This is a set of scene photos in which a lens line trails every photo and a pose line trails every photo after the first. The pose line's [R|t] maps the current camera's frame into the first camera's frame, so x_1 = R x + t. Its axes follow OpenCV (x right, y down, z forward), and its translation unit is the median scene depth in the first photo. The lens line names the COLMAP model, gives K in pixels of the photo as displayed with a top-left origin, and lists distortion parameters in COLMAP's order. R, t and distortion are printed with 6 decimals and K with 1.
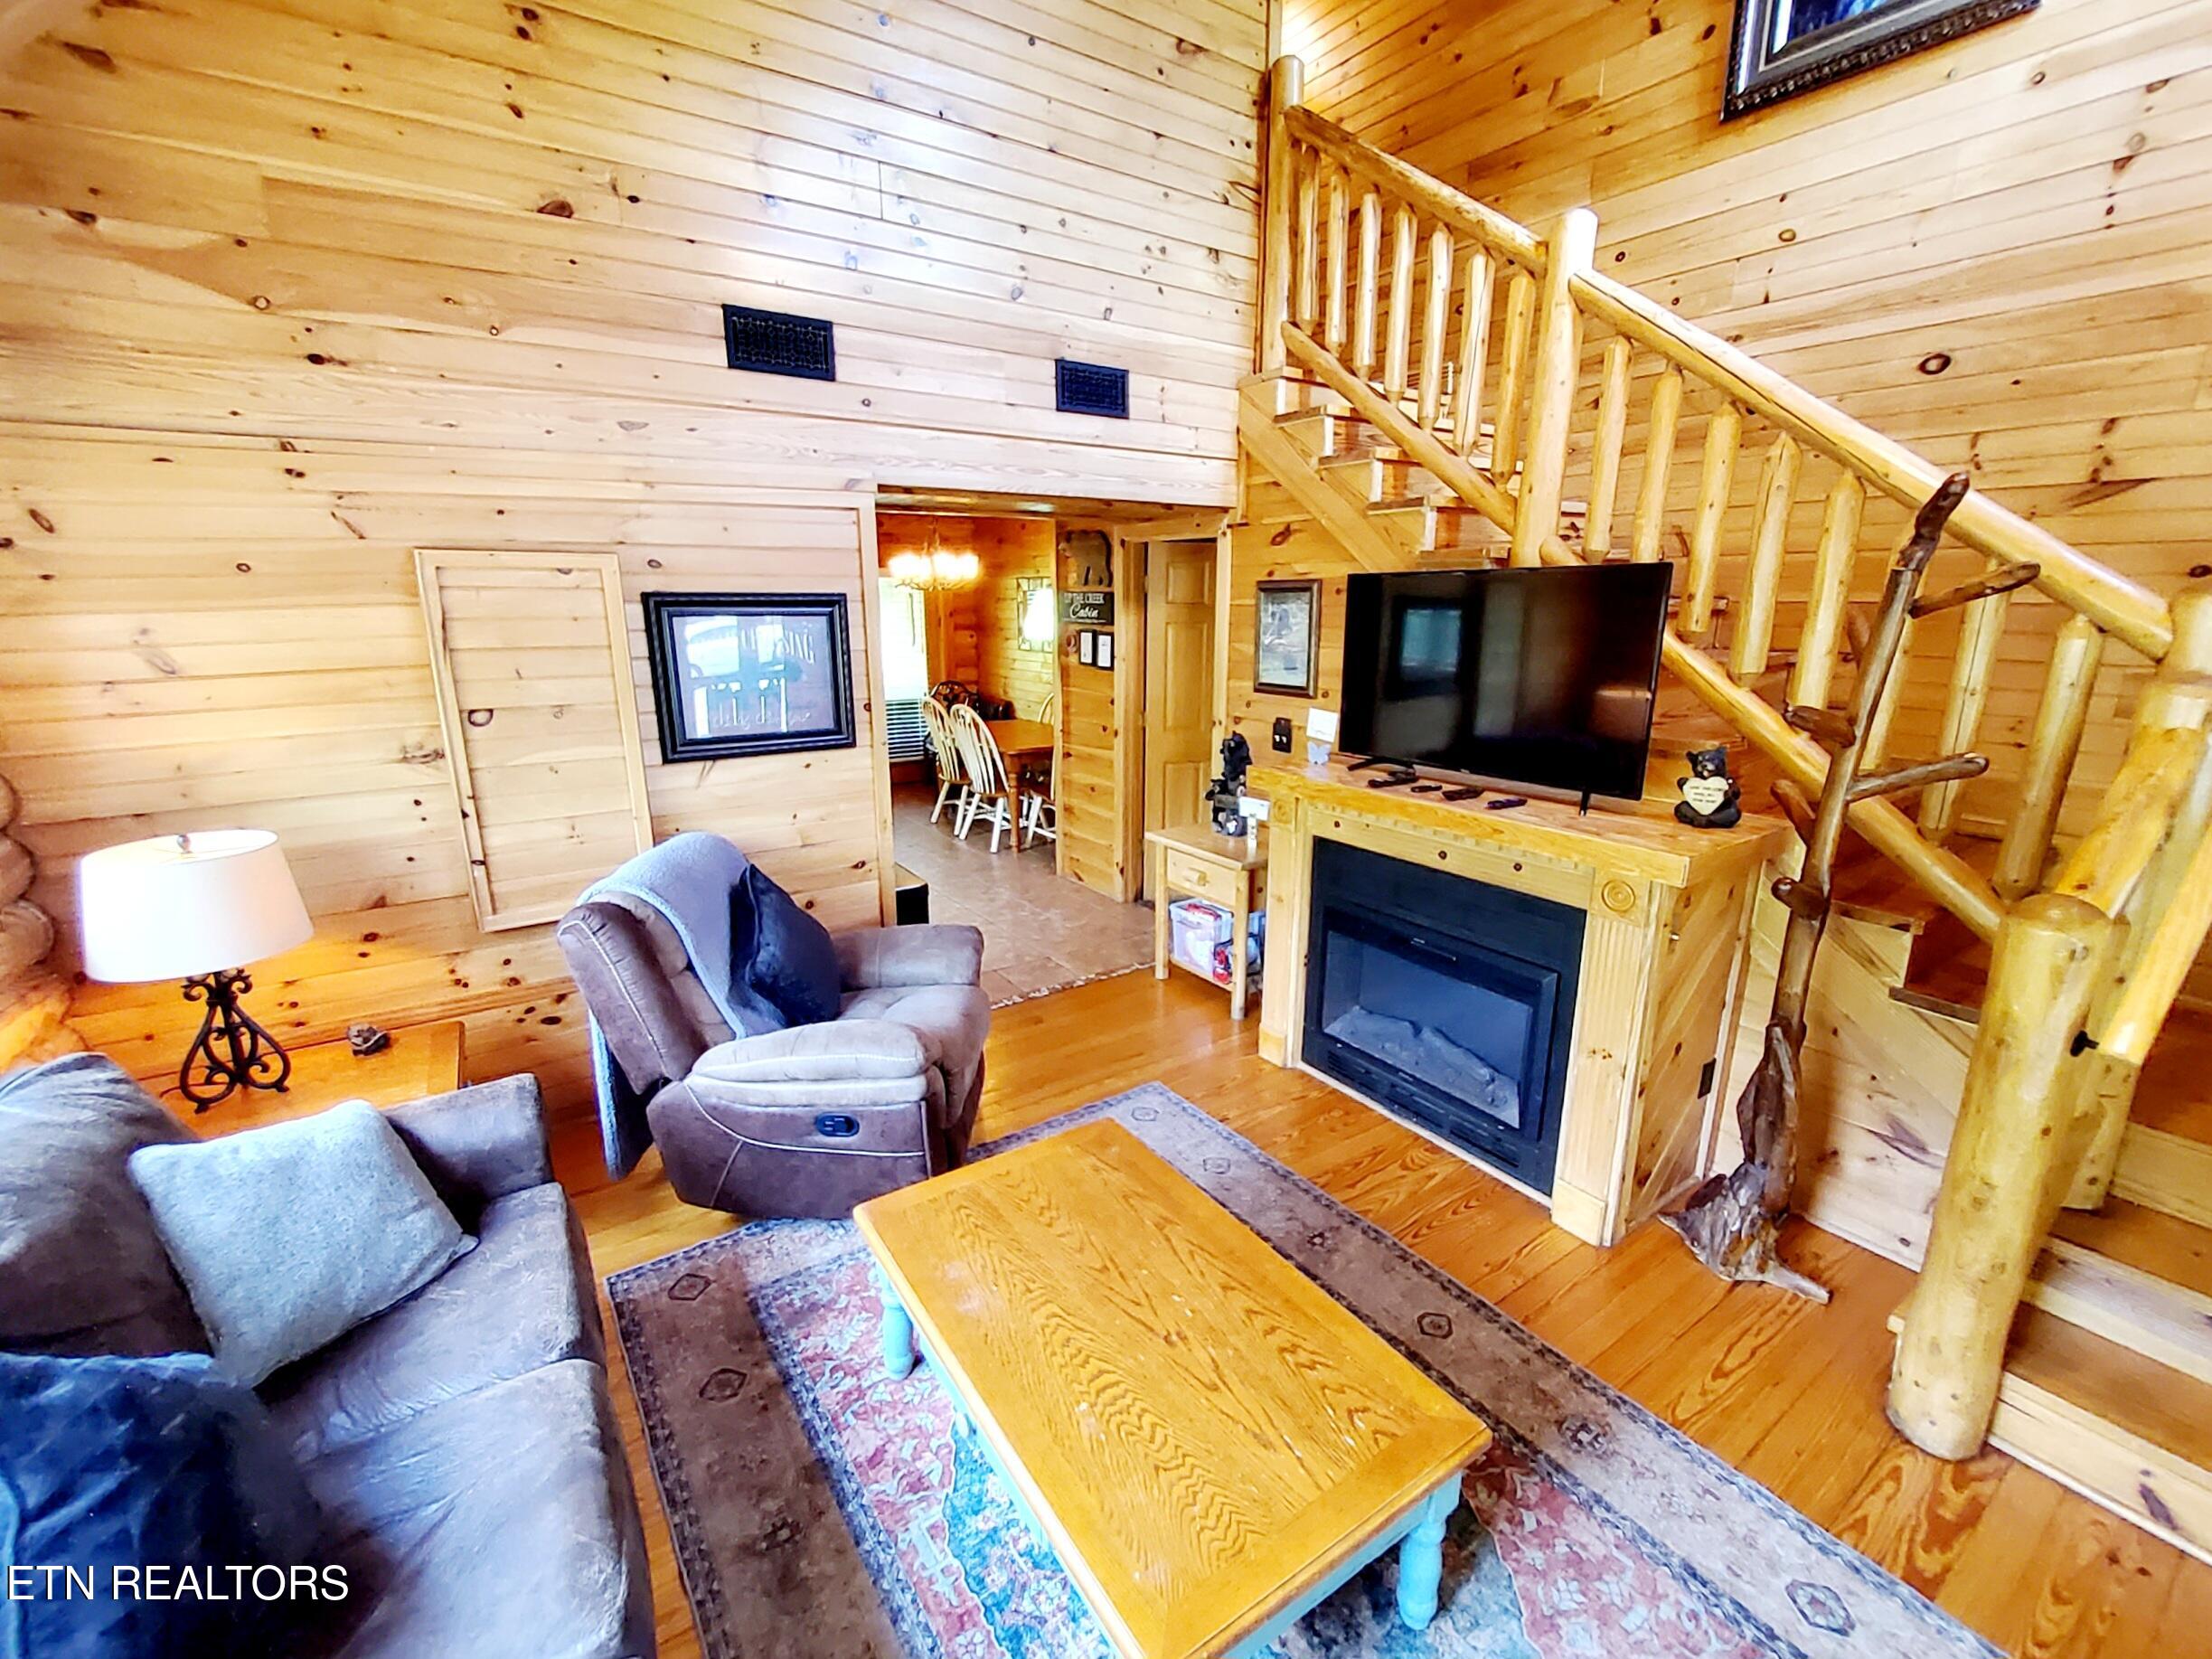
lens RADIAL K [[938.0, 0, 1143.5], [0, 938.0, 838.6], [0, 0, 1]] dist [0.001746, -0.000034]
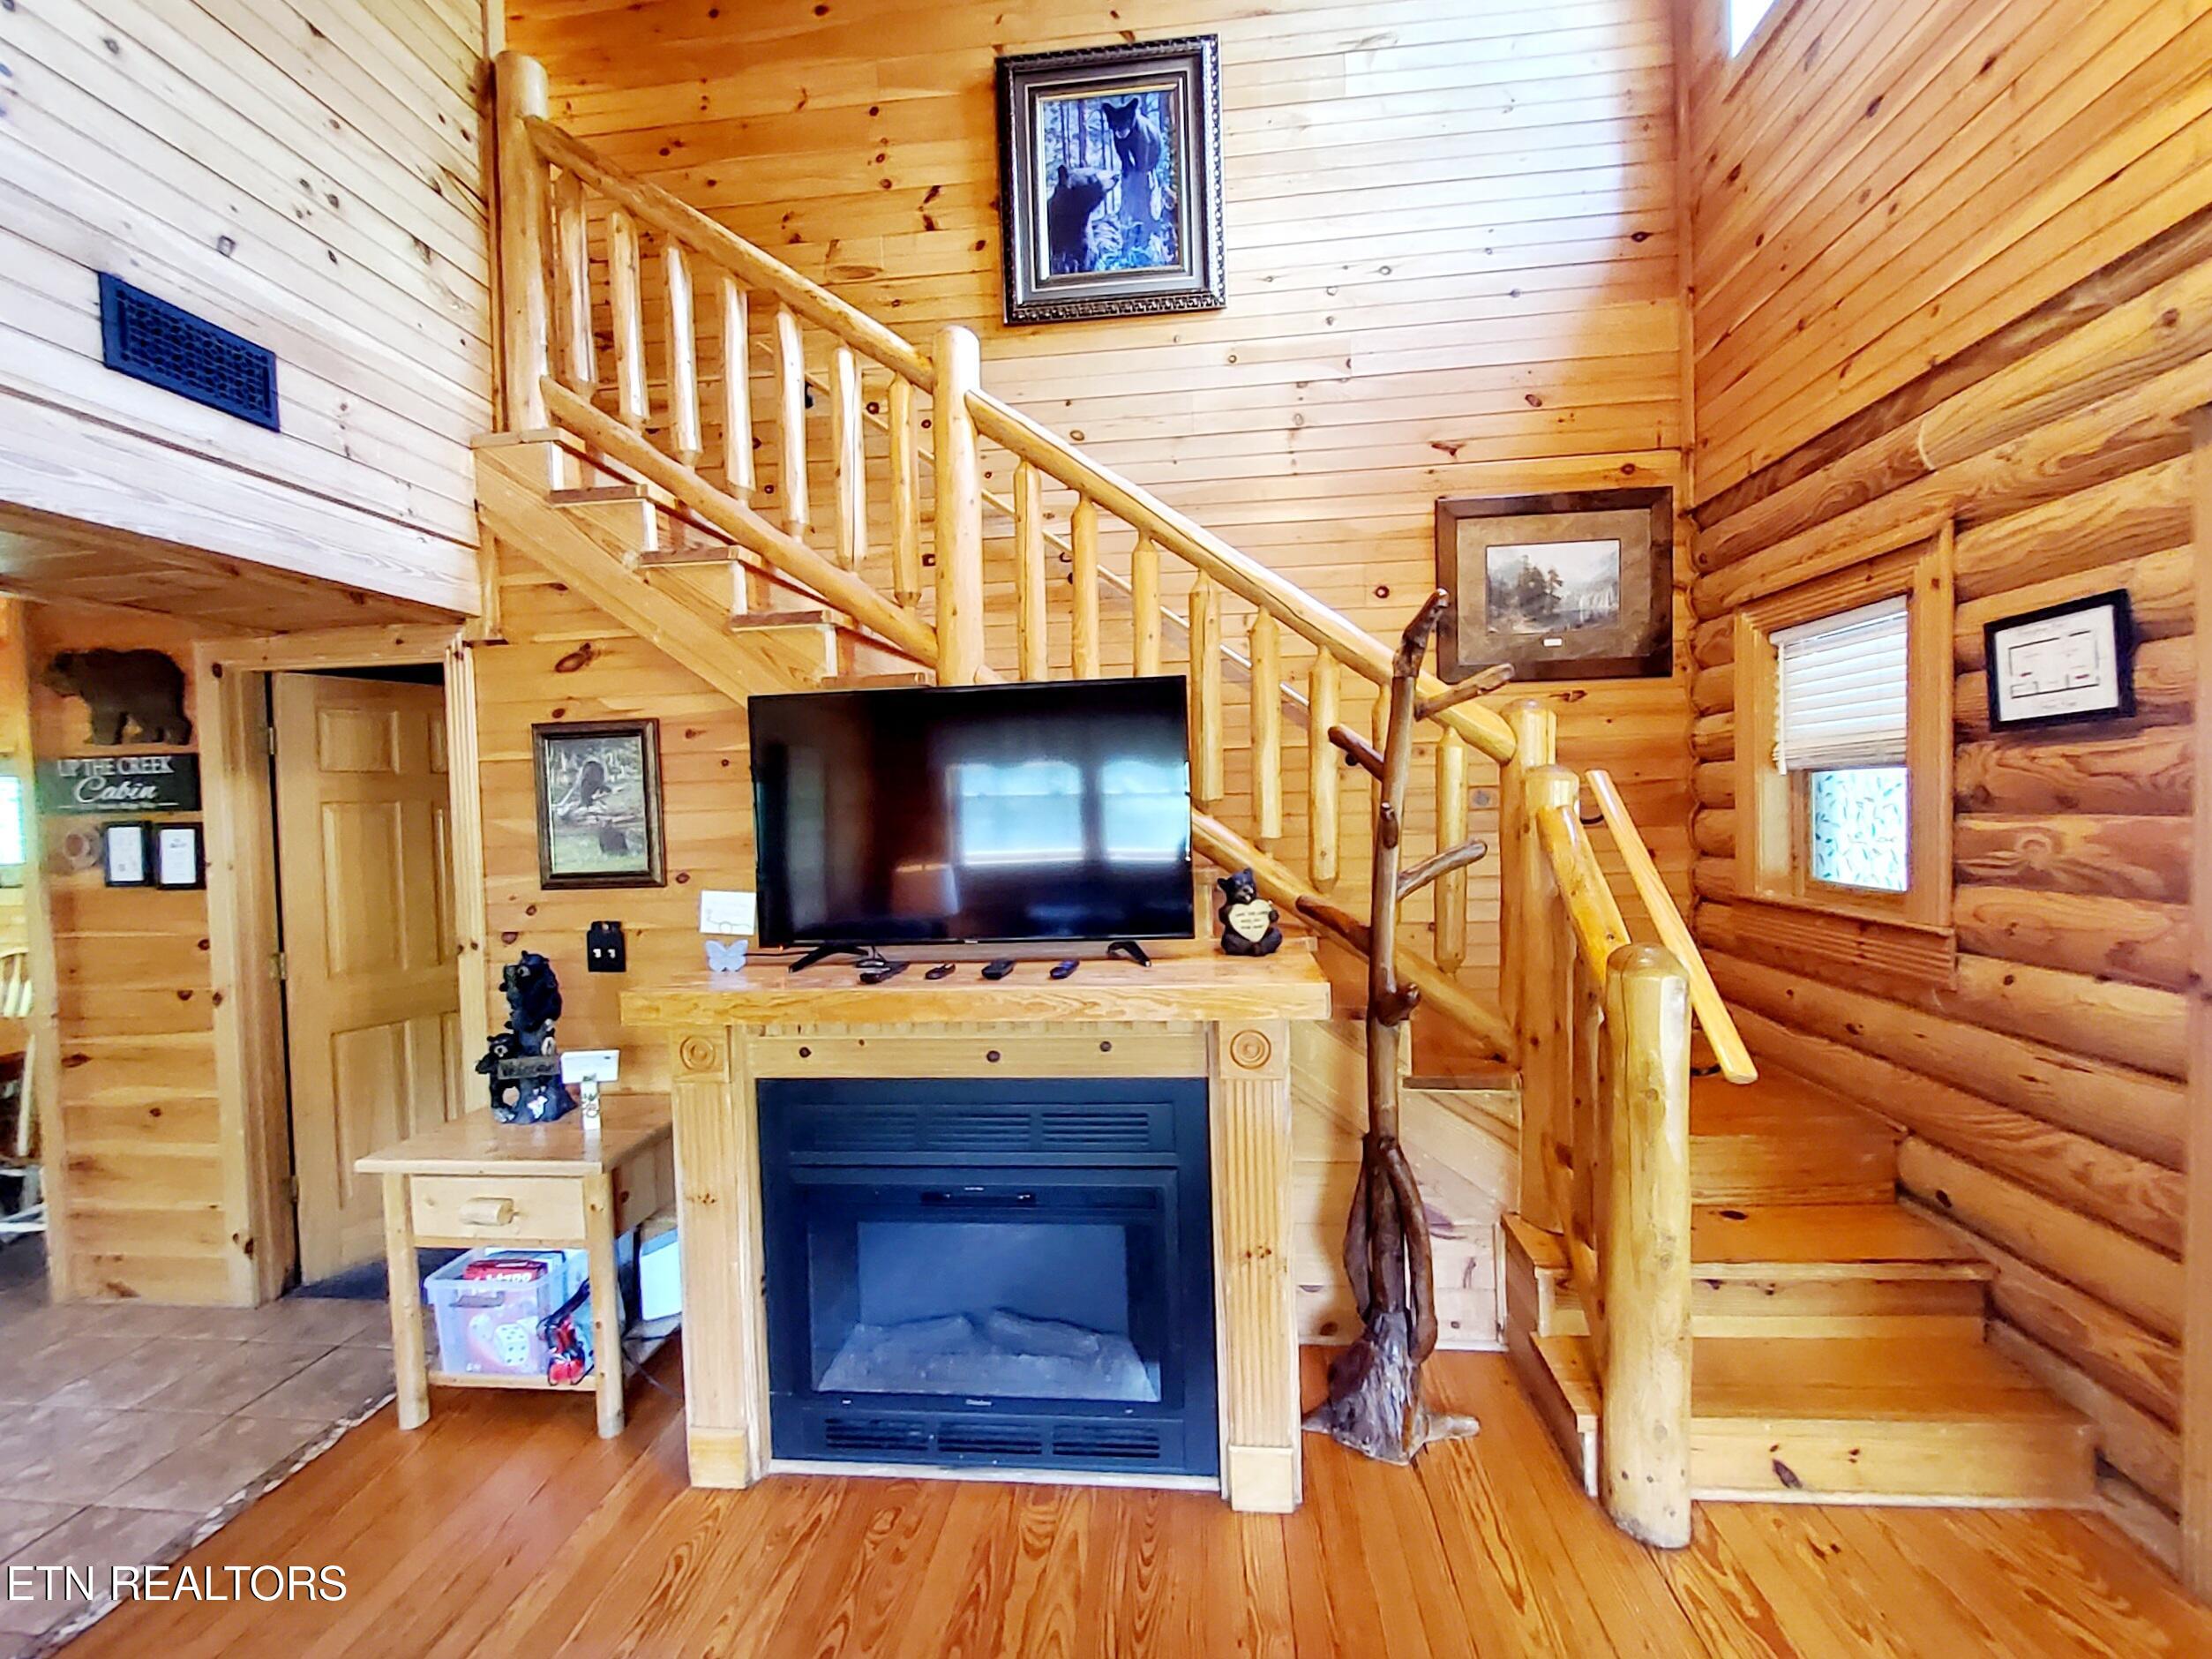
lens RADIAL K [[899.7, 0, 1108.6], [0, 899.7, 831.8], [0, 0, 1]] dist [0.002594, -0.005396]
pose [[0.659552, -0.049939, 0.749998, -0.097310], [0.219882, 0.966962, -0.128979, -0.030378], [-0.718779, 0.249980, 0.648743, 0.327344]]
